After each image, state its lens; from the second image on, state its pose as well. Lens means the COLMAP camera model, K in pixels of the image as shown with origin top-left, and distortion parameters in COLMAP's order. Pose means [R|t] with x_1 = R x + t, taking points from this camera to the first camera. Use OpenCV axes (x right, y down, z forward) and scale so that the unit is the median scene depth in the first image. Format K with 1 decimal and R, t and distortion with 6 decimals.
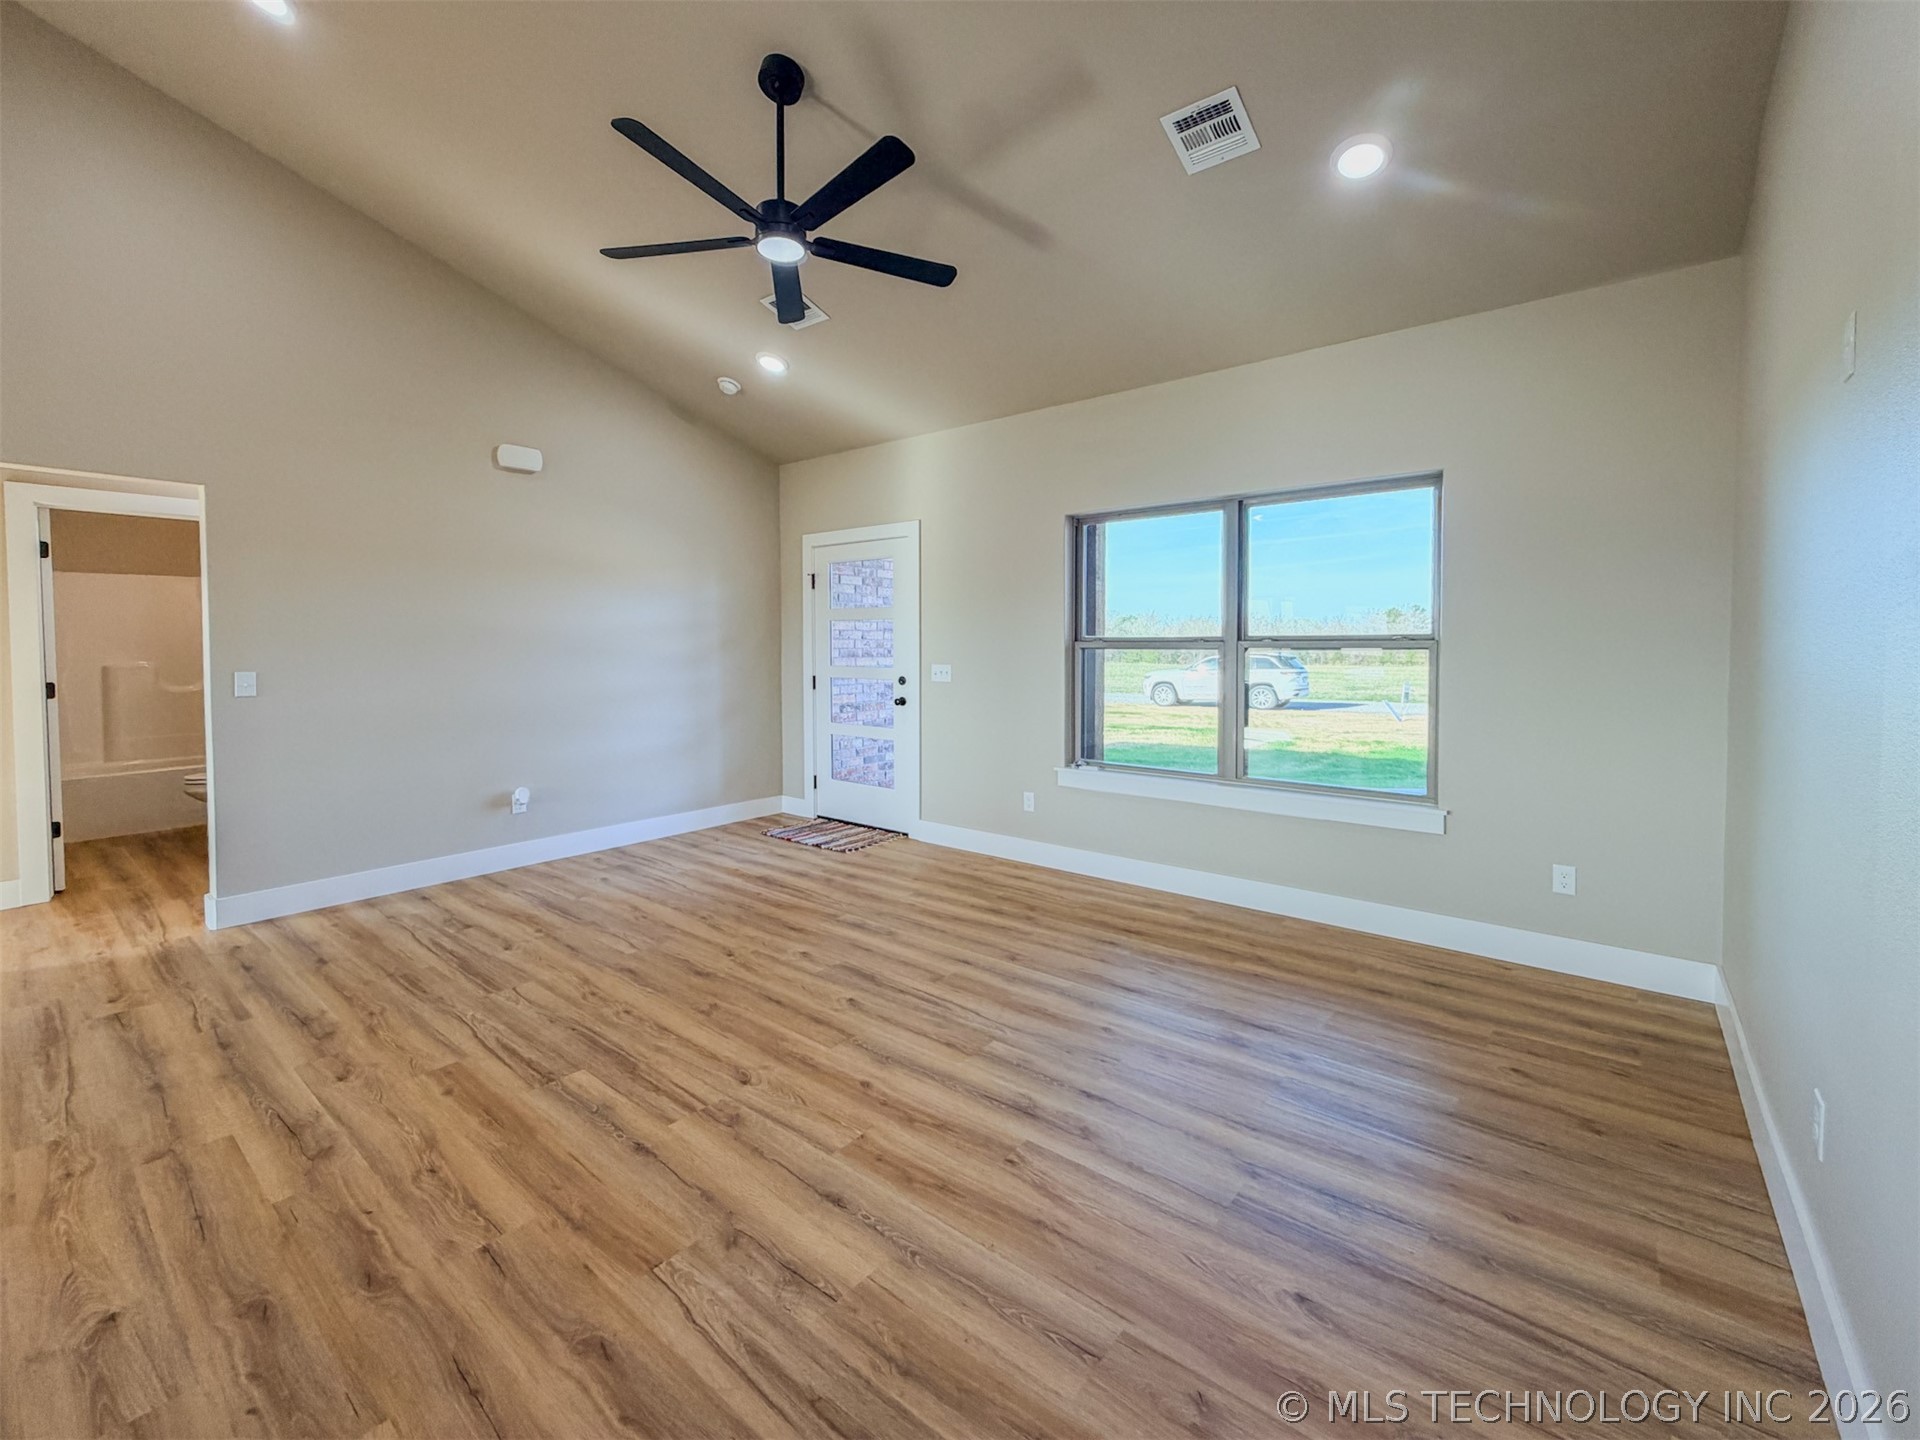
lens RADIAL K [[791.5, 0, 919.1], [0, 791.5, 706.8], [0, 0, 1]] dist [-0.001438, -0.000990]
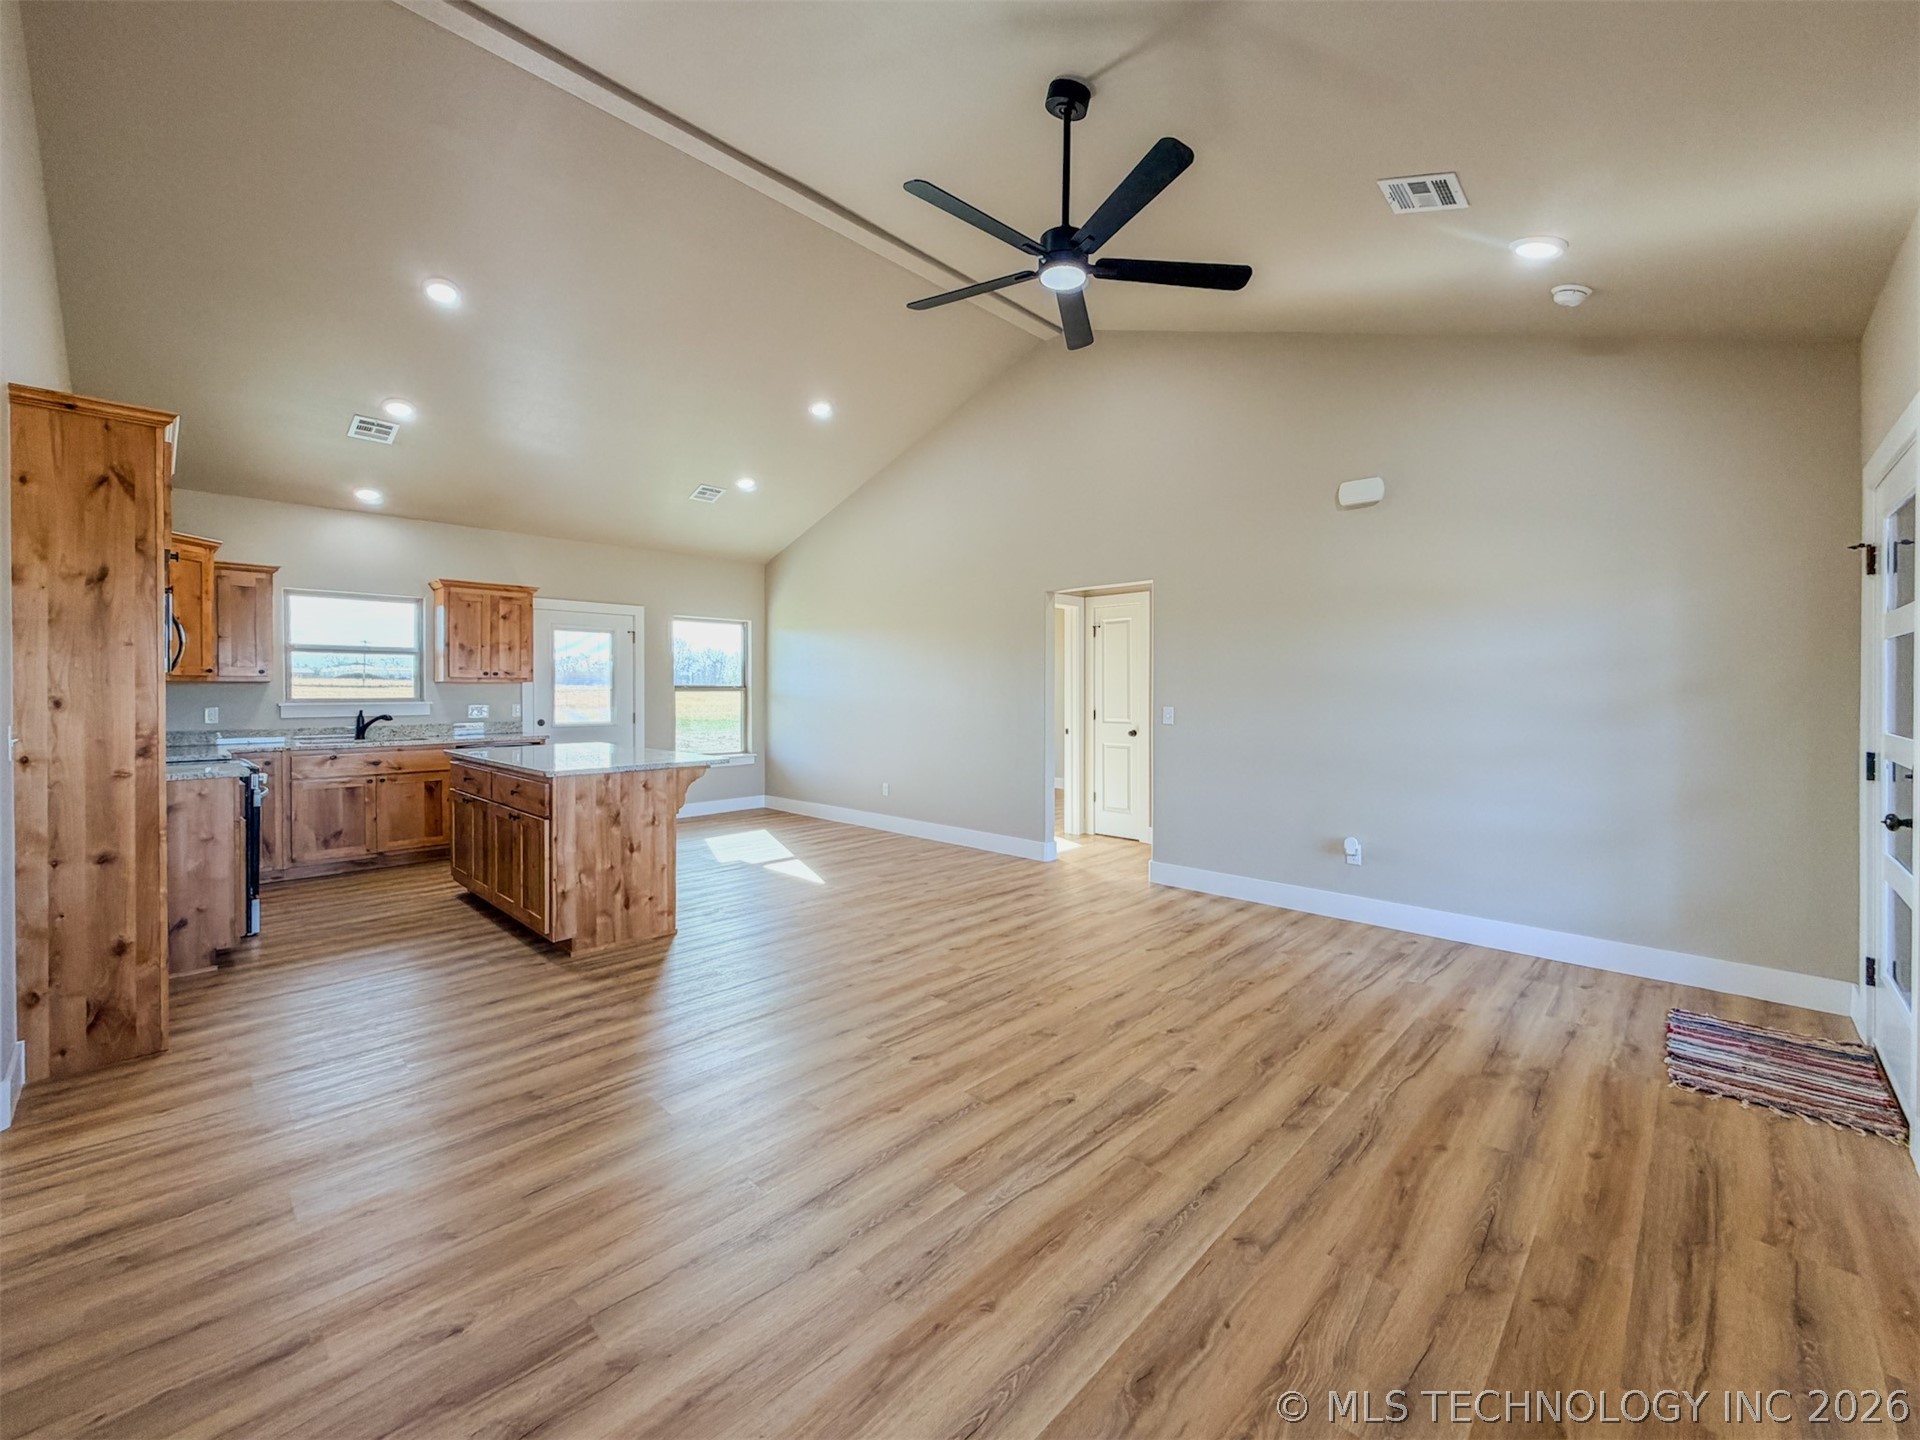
lens RADIAL K [[792.9, 0, 962.8], [0, 792.9, 703.5], [0, 0, 1]] dist [-0.000067, 0.000468]
pose [[-0.068907, 0.015398, -0.997504, 0.658264], [-0.075023, 0.996970, 0.020572, -0.062096], [0.994798, 0.076254, -0.067543, 0.758531]]
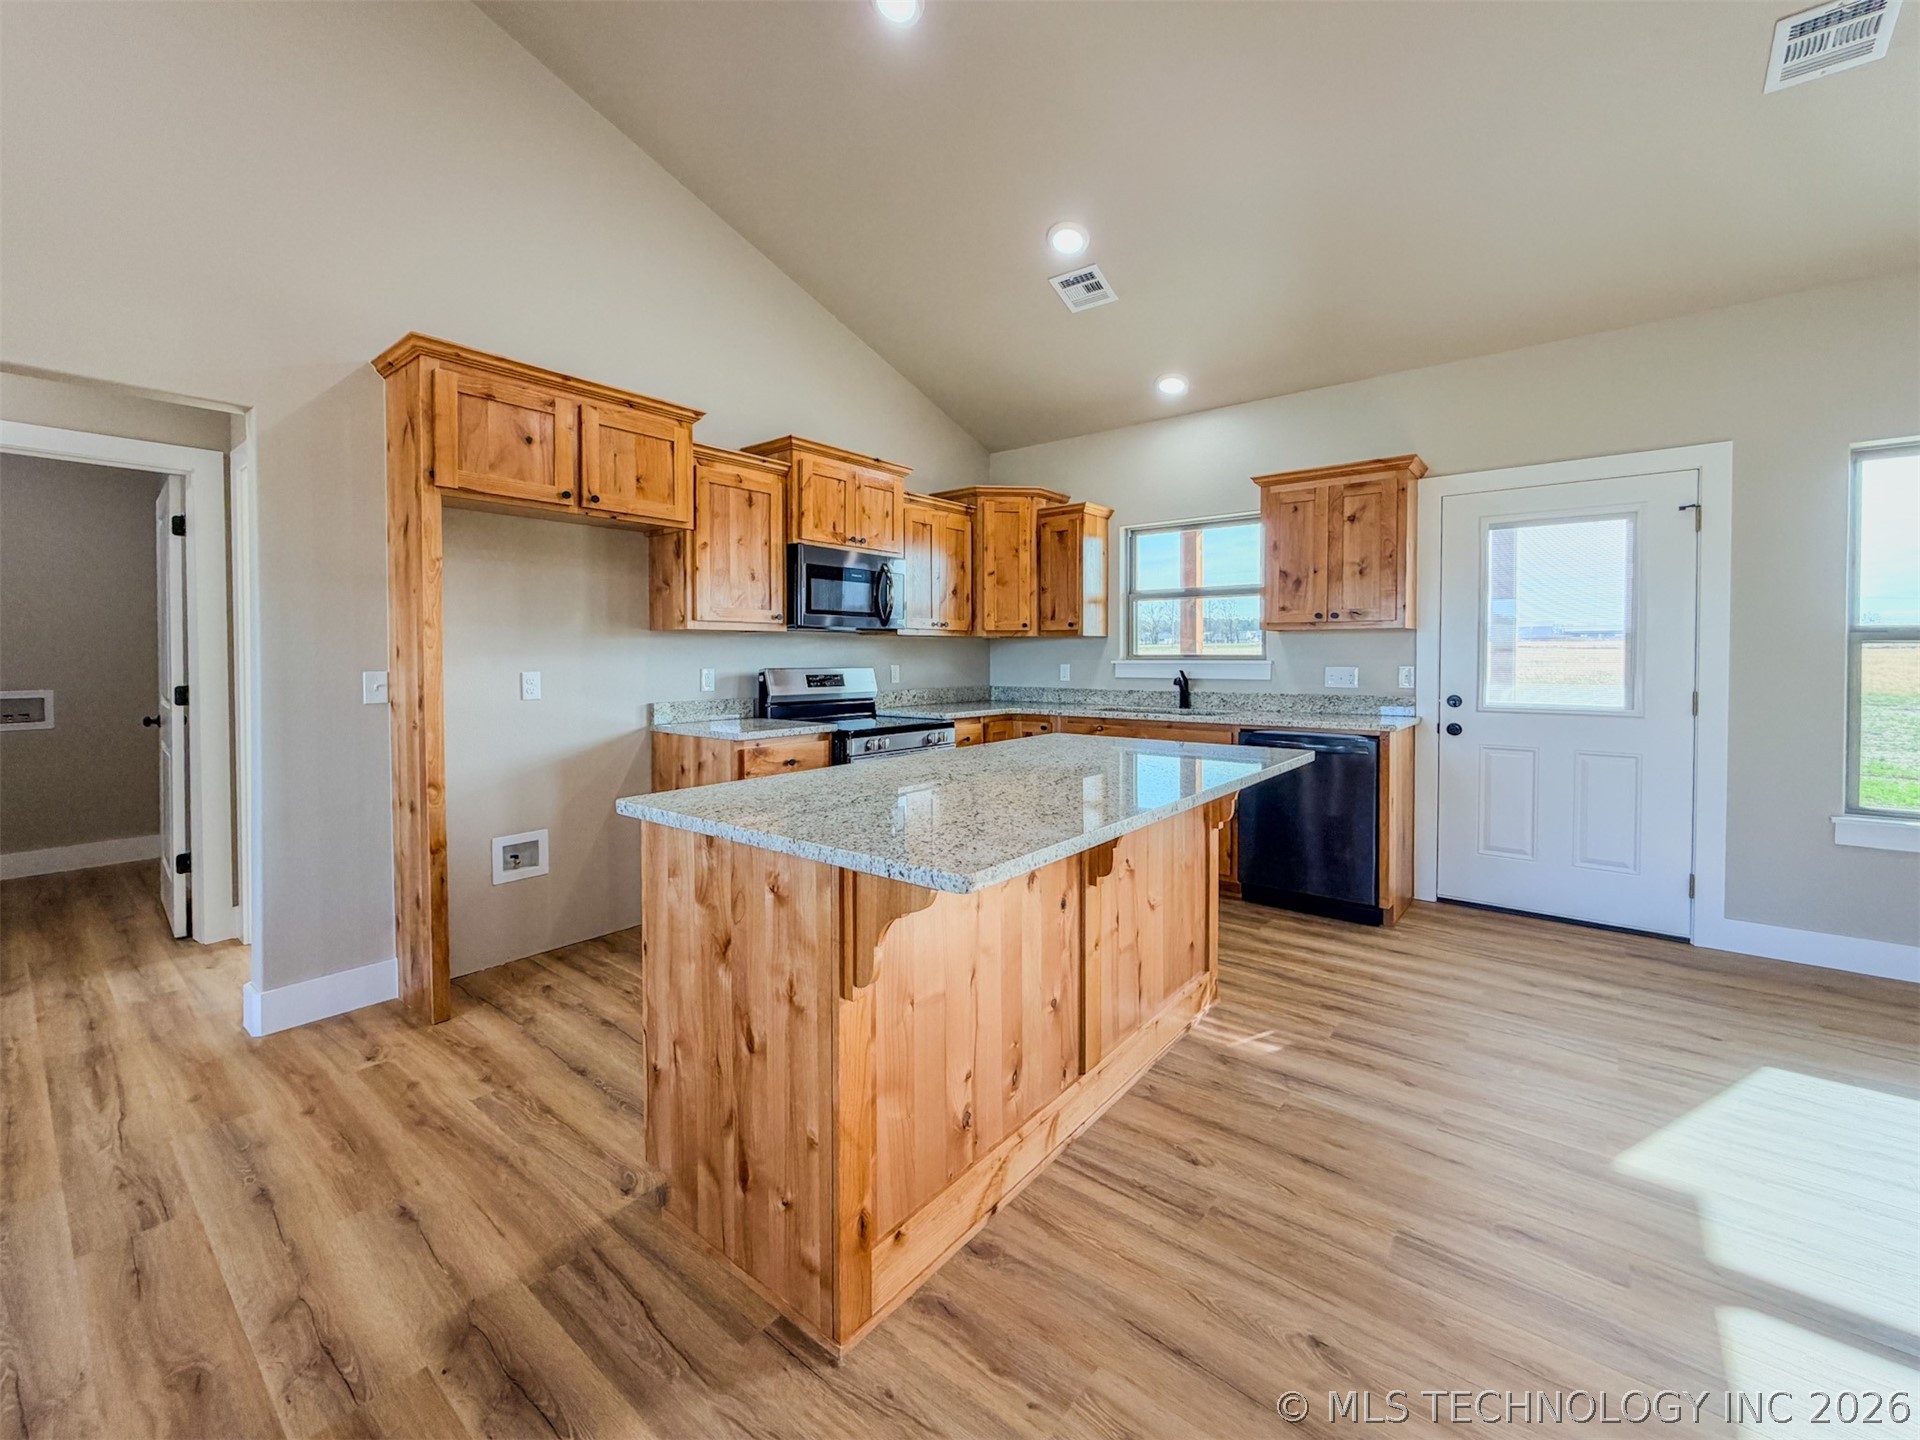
lens RADIAL K [[792.9, 0, 911.2], [0, 792.9, 651.3], [0, 0, 1]] dist [-0.000067, 0.000468]
pose [[-0.999940, -0.000519, 0.010943, -0.610301], [0.000244, 0.997579, 0.069538, -0.036777], [-0.010952, 0.069536, -0.997519, 0.632094]]
